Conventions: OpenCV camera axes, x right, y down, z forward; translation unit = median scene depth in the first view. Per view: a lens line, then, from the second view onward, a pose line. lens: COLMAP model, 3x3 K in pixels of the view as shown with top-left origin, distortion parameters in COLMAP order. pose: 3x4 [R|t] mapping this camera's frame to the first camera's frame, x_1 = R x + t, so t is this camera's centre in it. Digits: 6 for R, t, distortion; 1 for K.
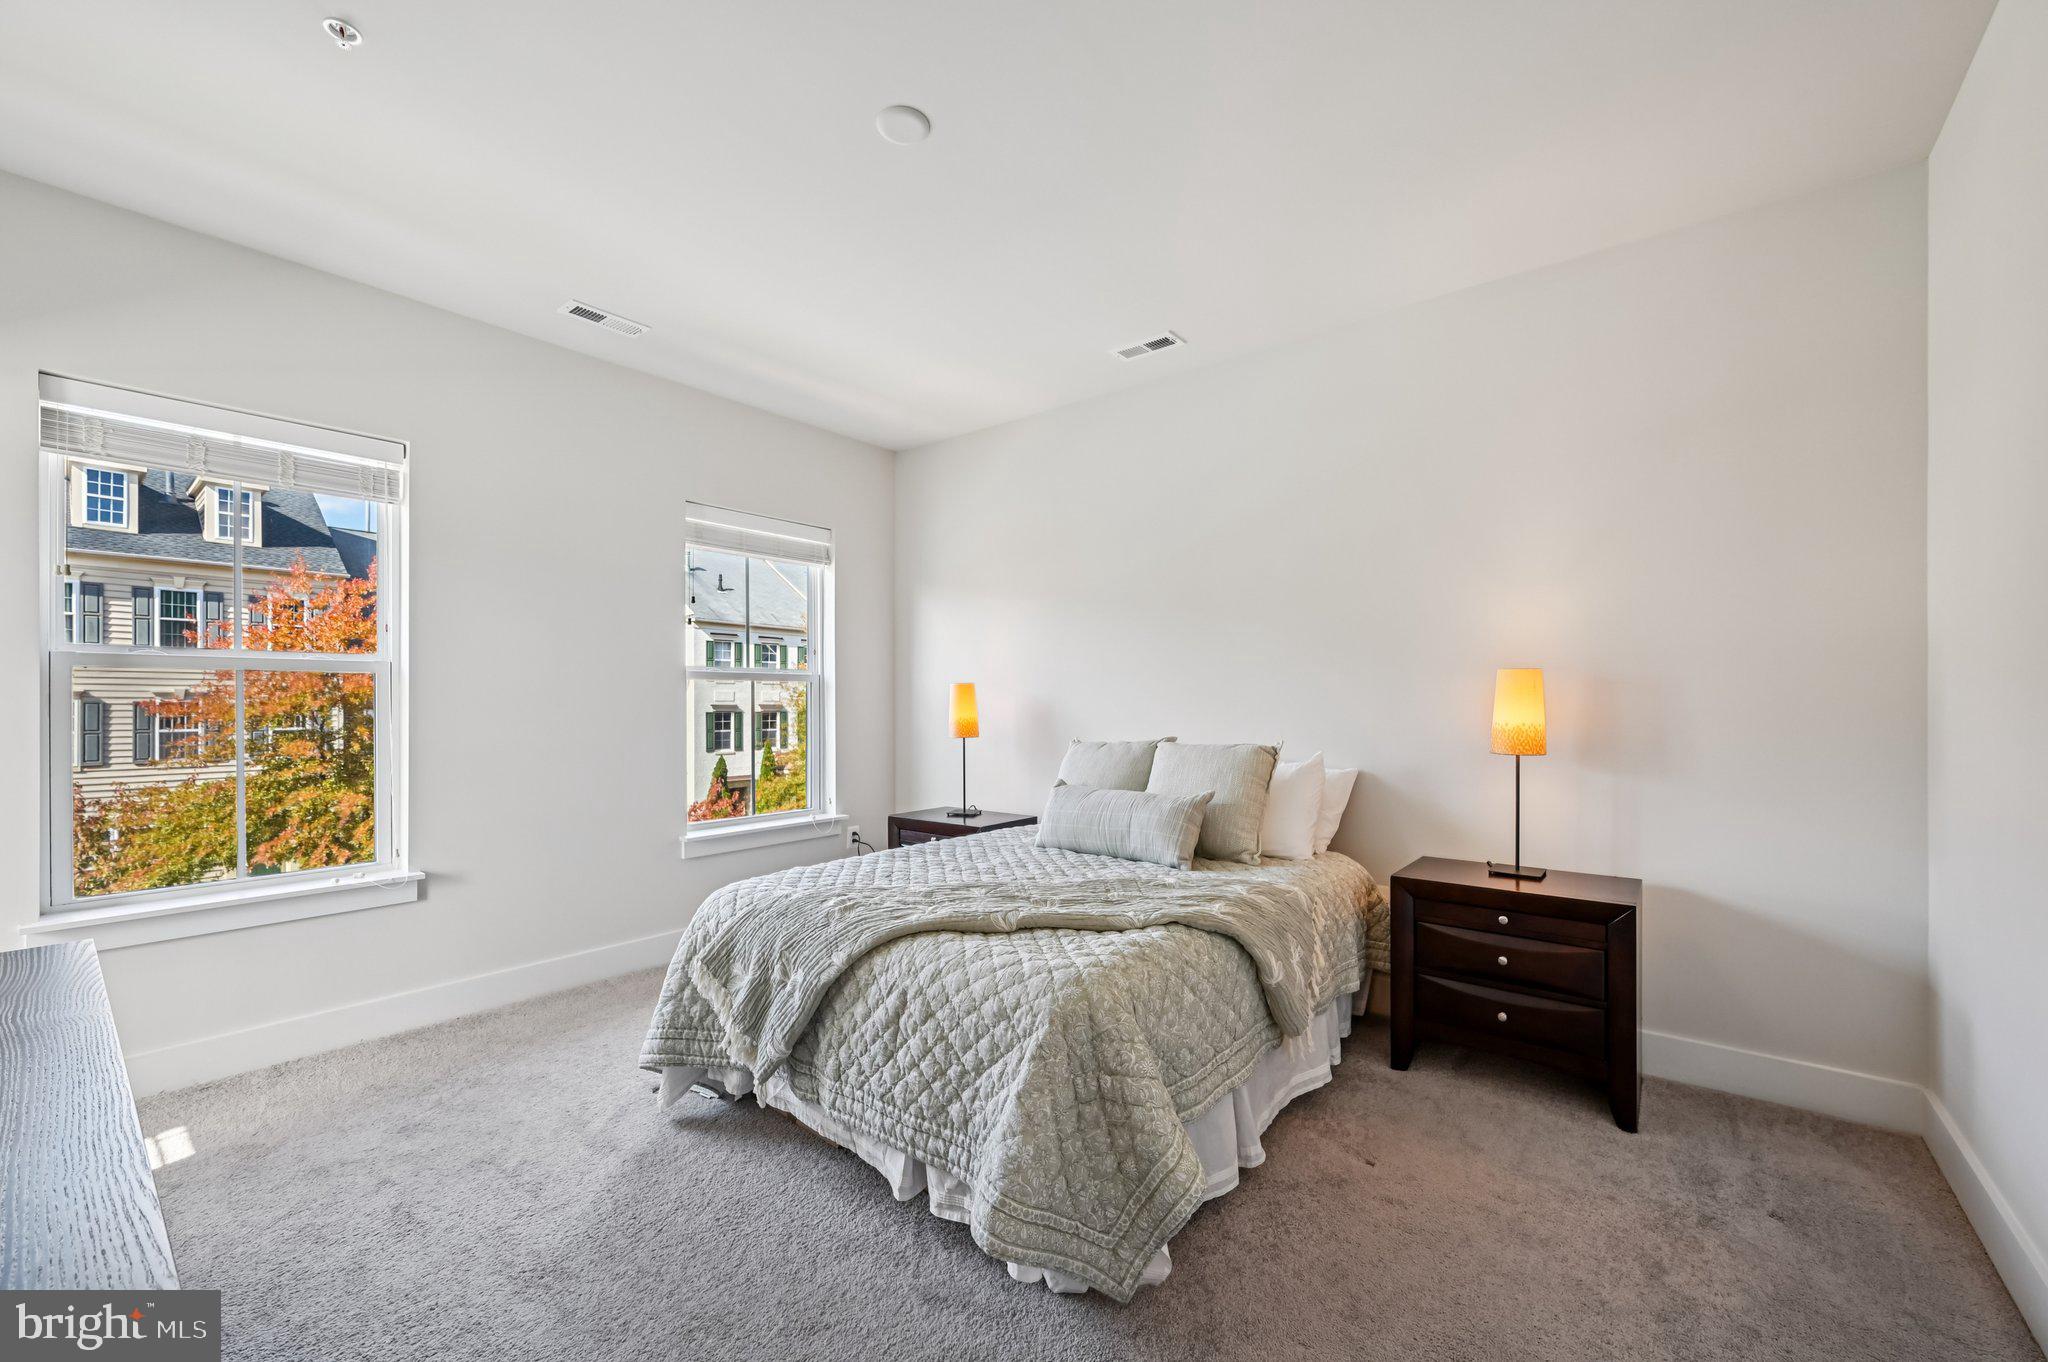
lens RADIAL K [[805.8, 0, 1031.0], [0, 805.8, 697.2], [0, 0, 1]] dist [0.001454, -0.000094]
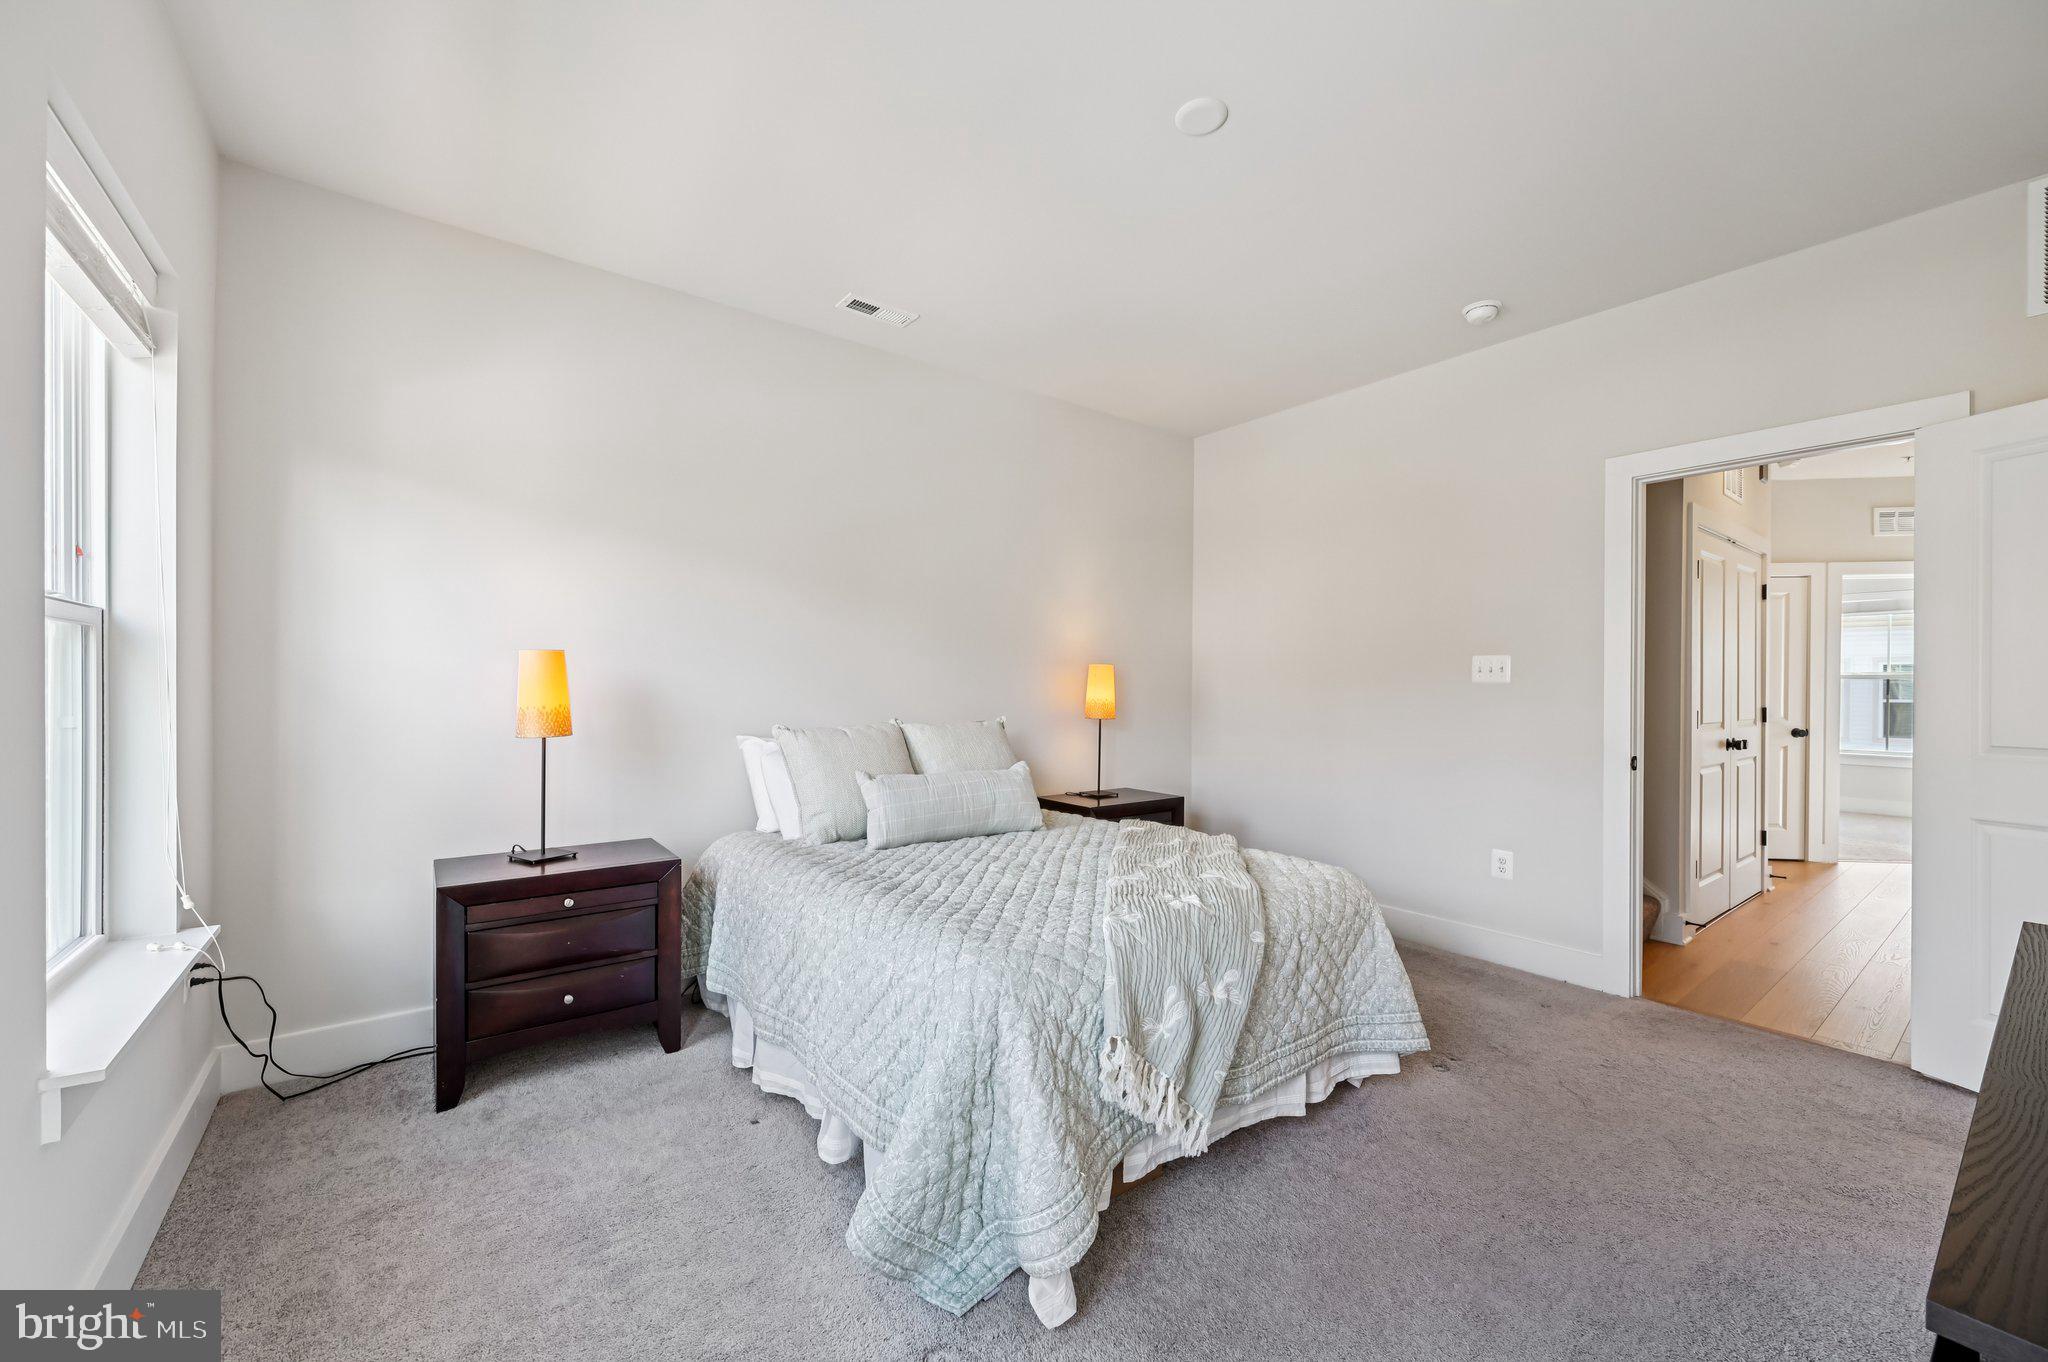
lens RADIAL K [[805.8, 0, 1032.2], [0, 805.8, 689.8], [0, 0, 1]] dist [0.001454, -0.000094]
pose [[0.232978, 0.008016, 0.972449, -1.029225], [-0.017585, 0.999837, -0.004029, 0.024331], [-0.972323, -0.016162, 0.233081, 0.842372]]
